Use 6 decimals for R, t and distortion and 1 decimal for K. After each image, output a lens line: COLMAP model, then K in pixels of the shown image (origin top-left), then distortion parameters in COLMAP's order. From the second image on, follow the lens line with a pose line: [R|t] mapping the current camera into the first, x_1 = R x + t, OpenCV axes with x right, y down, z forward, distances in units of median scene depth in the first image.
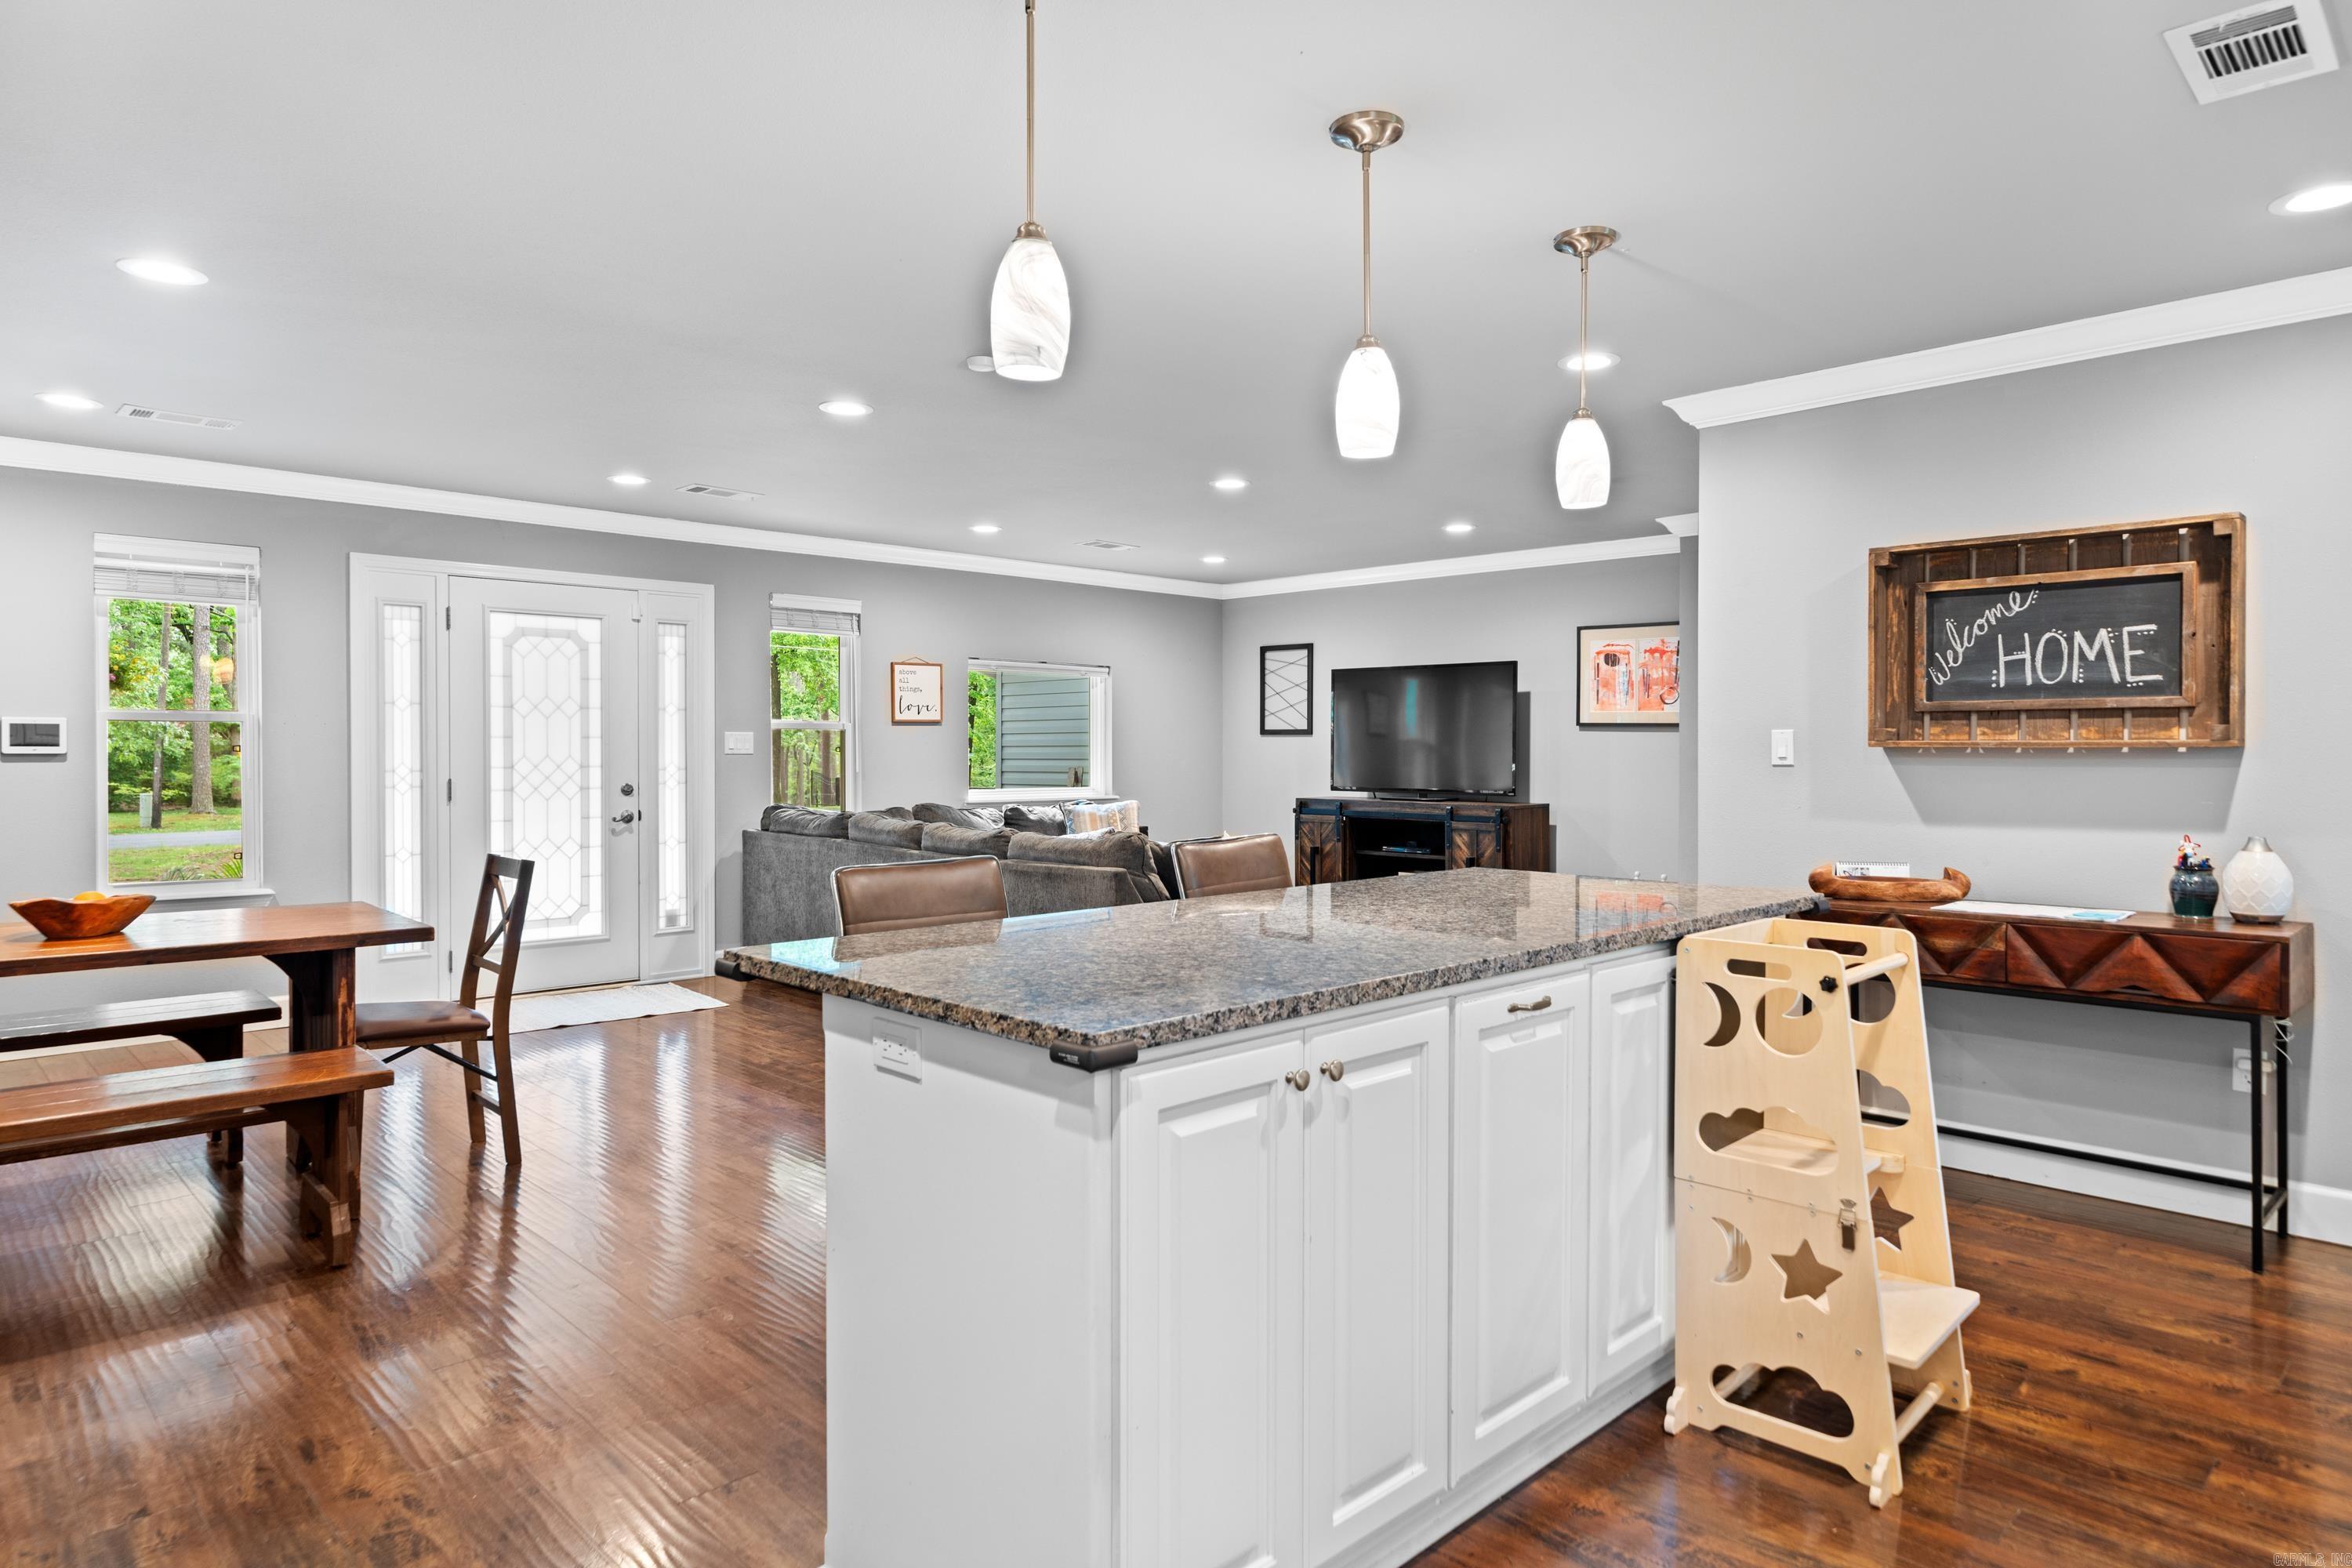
lens RADIAL K [[1416.0, 0, 1184.6], [0, 1416.0, 802.0], [0, 0, 1]] dist [-0.006072, -0.000207]
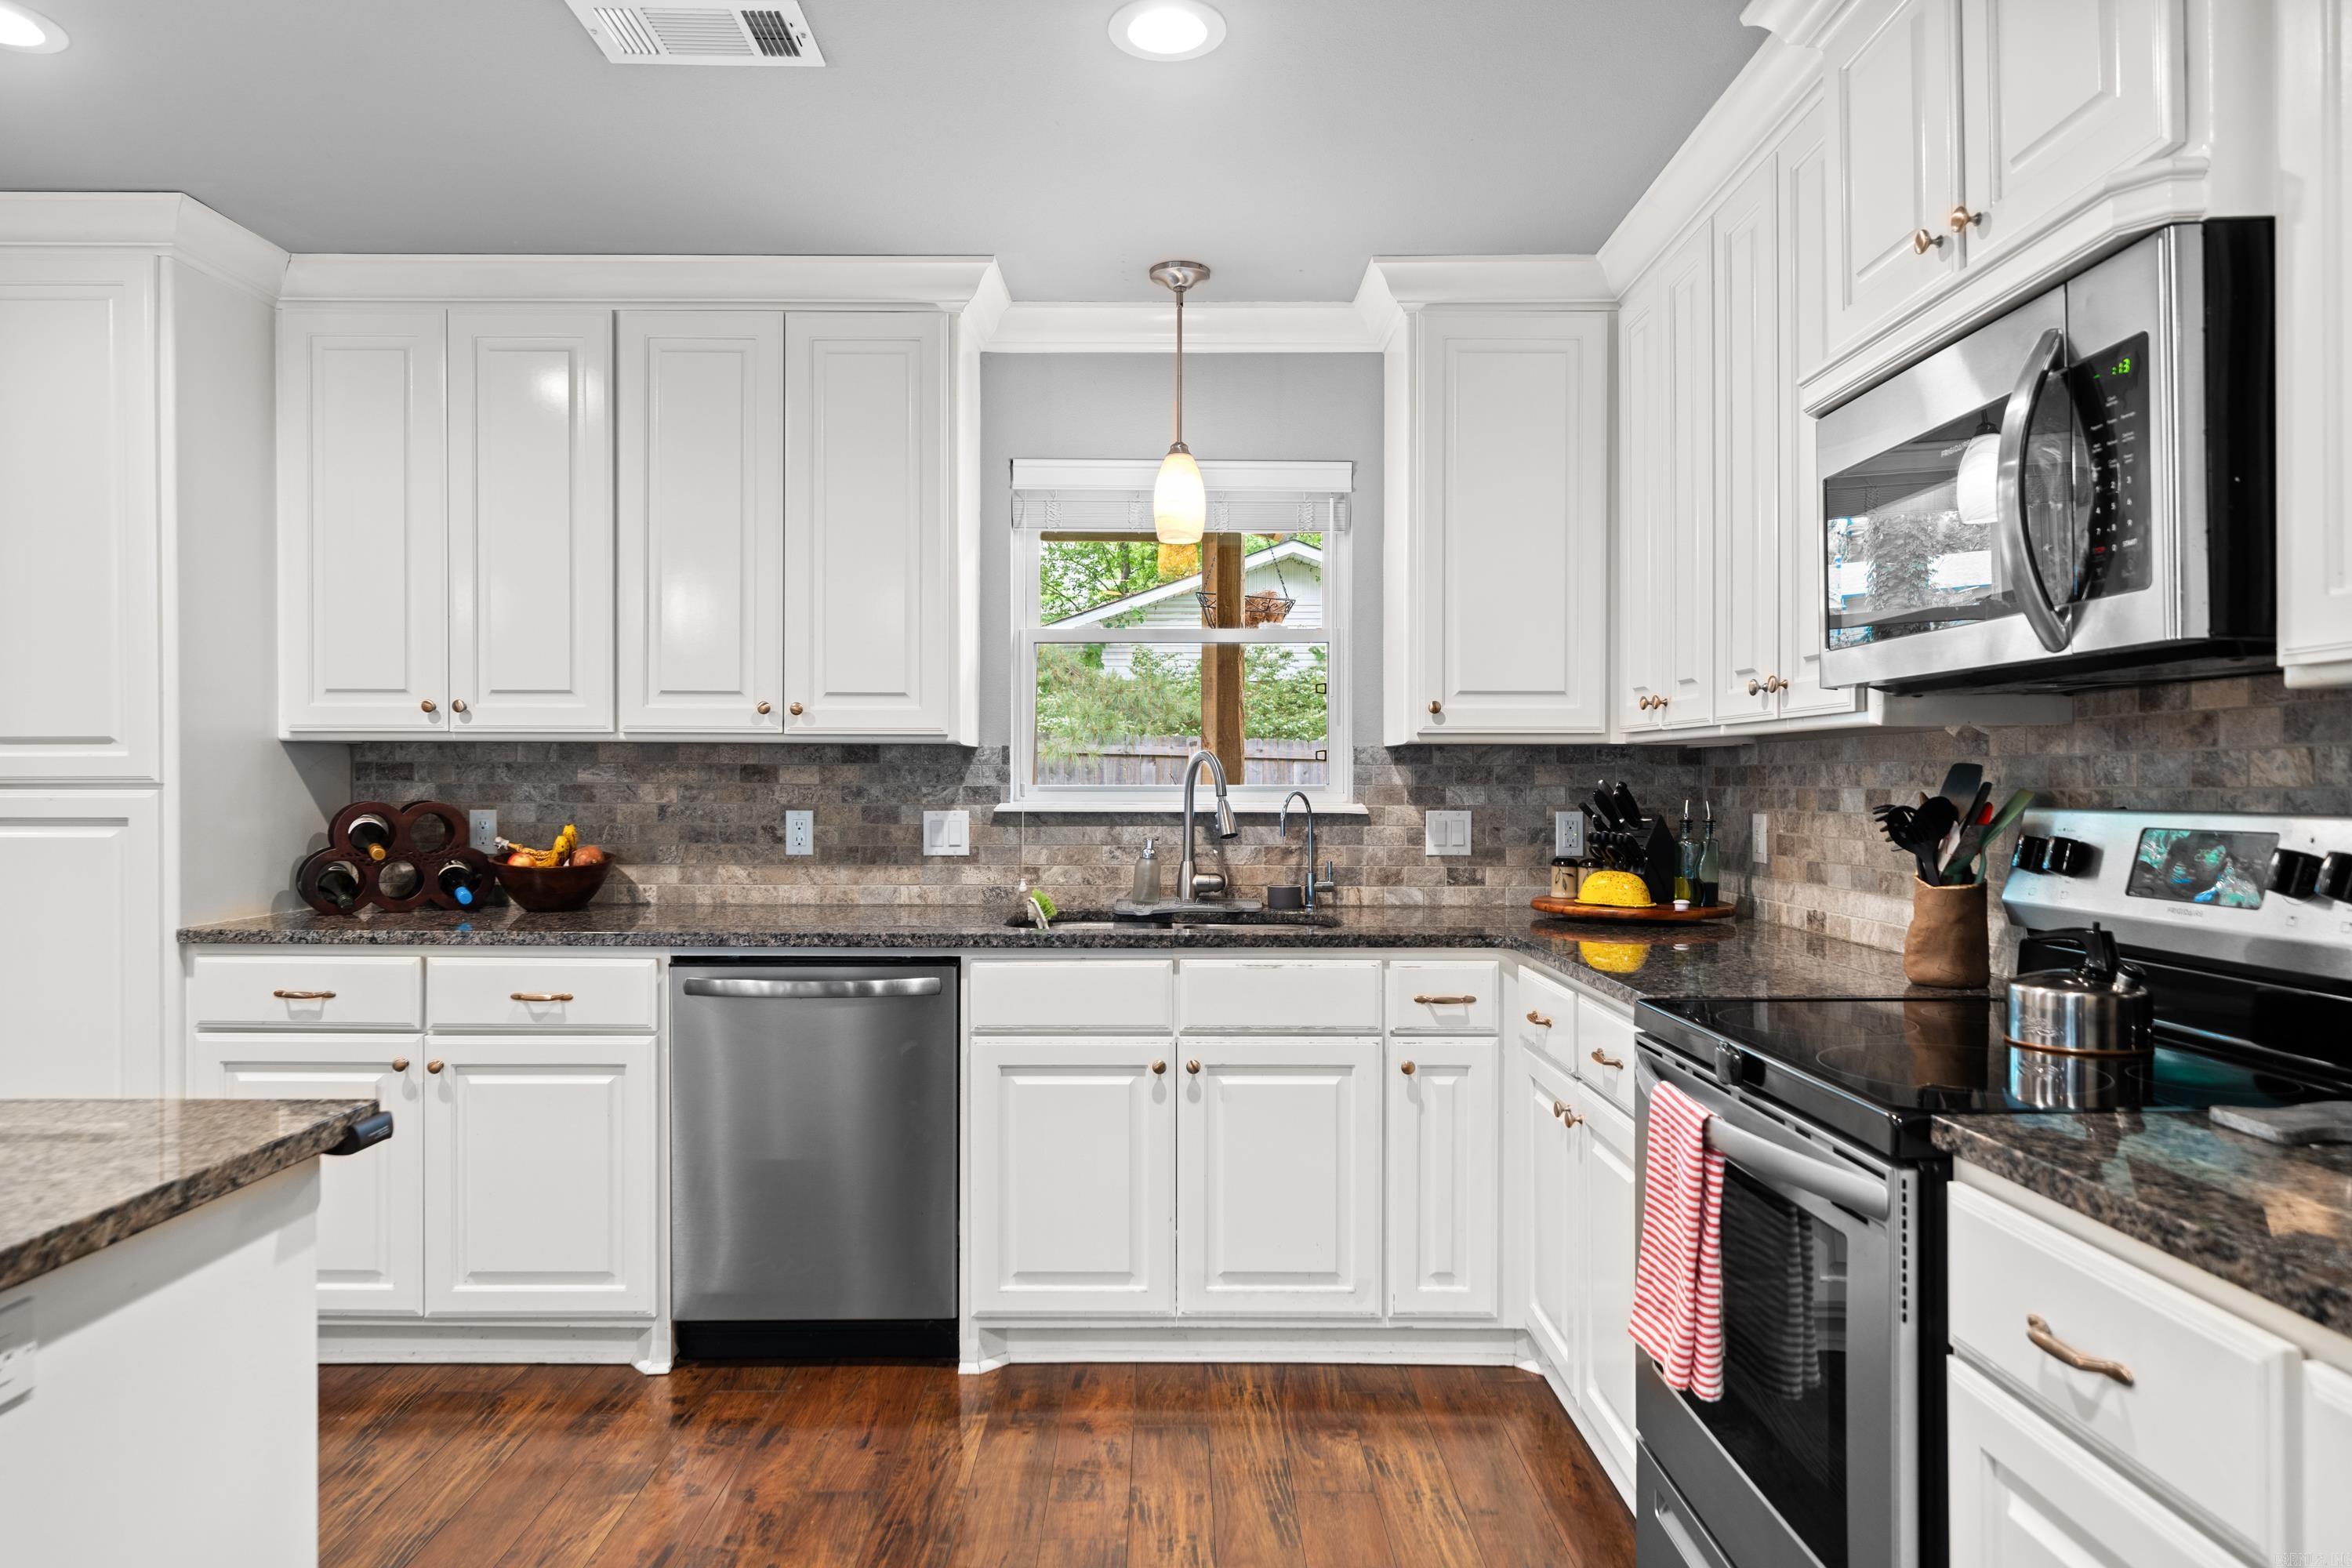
lens RADIAL K [[1426.1, 0, 1167.9], [0, 1426.1, 792.5], [0, 0, 1]] dist [0.009949, -0.001410]
pose [[-0.724098, -0.006262, 0.689669, -0.216483], [0.024849, 0.999073, 0.035161, -0.010030], [-0.689249, 0.042598, -0.723271, 0.268731]]
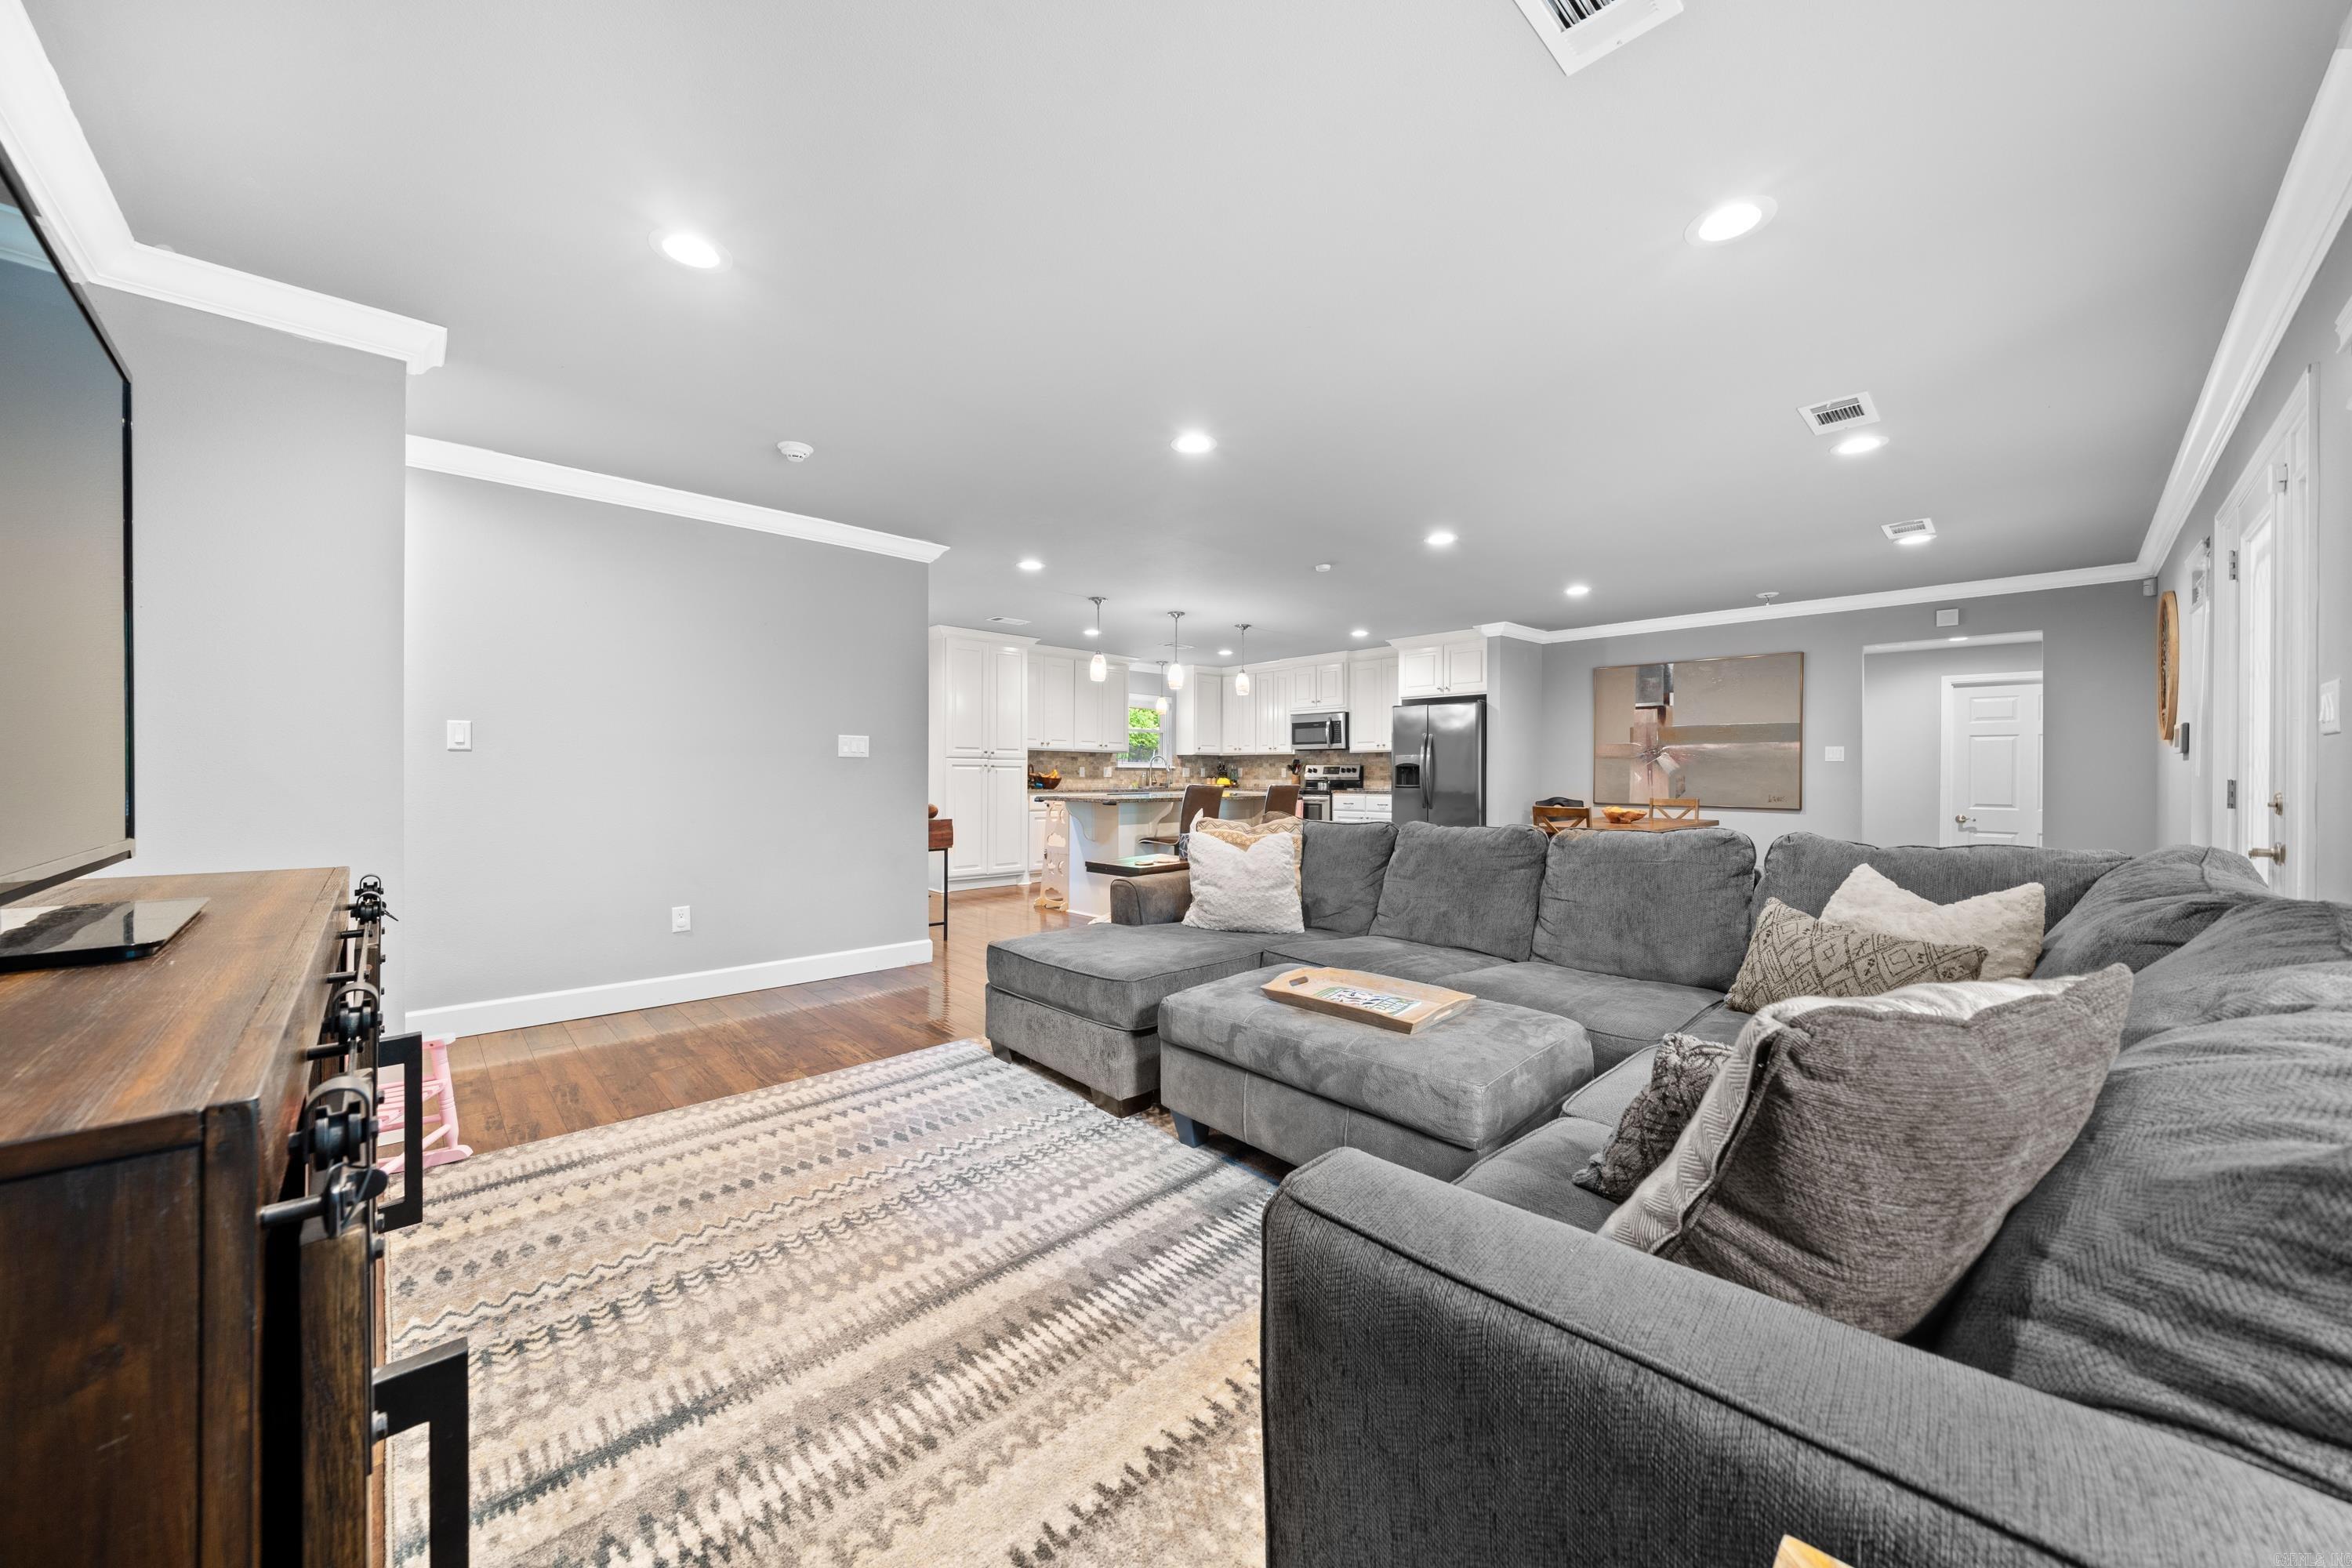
lens RADIAL K [[824.9, 0, 1180.9], [0, 824.9, 771.5], [0, 0, 1]] dist [-0.002944, -0.000175]
pose [[-0.999961, -0.003778, 0.008001, 0.026560], [-0.003482, 0.999324, 0.036601, -0.028208], [-0.008134, 0.036572, -0.999298, 1.184513]]
